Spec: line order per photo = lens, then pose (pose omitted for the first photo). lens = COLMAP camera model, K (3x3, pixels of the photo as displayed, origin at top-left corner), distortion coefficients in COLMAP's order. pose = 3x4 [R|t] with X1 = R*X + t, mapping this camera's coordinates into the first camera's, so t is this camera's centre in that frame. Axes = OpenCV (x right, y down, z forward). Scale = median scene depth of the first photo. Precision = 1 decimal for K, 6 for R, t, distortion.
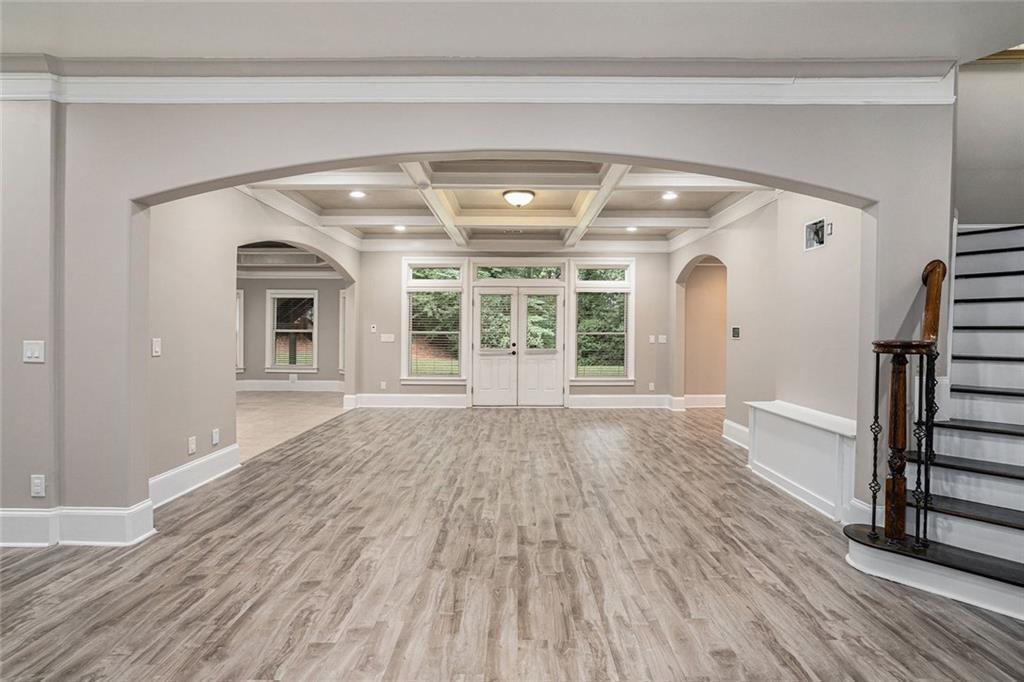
lens RADIAL K [[483.0, 0, 508.8], [0, 483.0, 340.3], [0, 0, 1]] dist [-0.005005, 0.002784]
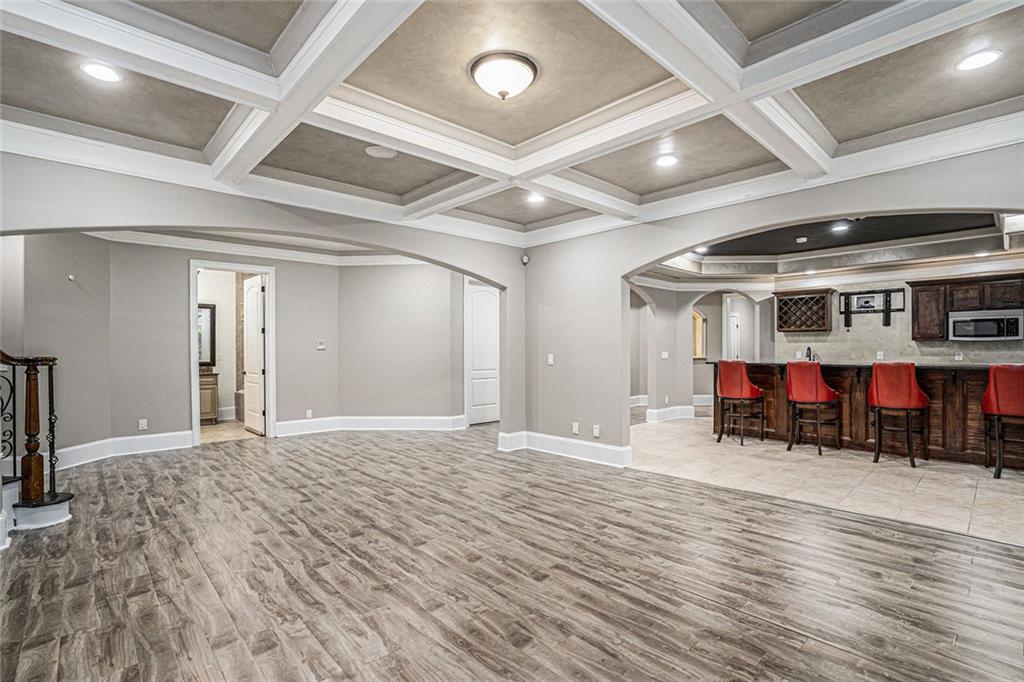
lens RADIAL K [[483.0, 0, 503.3], [0, 483.0, 343.7], [0, 0, 1]] dist [-0.005005, 0.002784]
pose [[-0.736258, -0.010661, -0.676617, 0.550721], [-0.010961, 0.999933, -0.003828, -0.034698], [0.676612, 0.004598, -0.736325, 2.140579]]
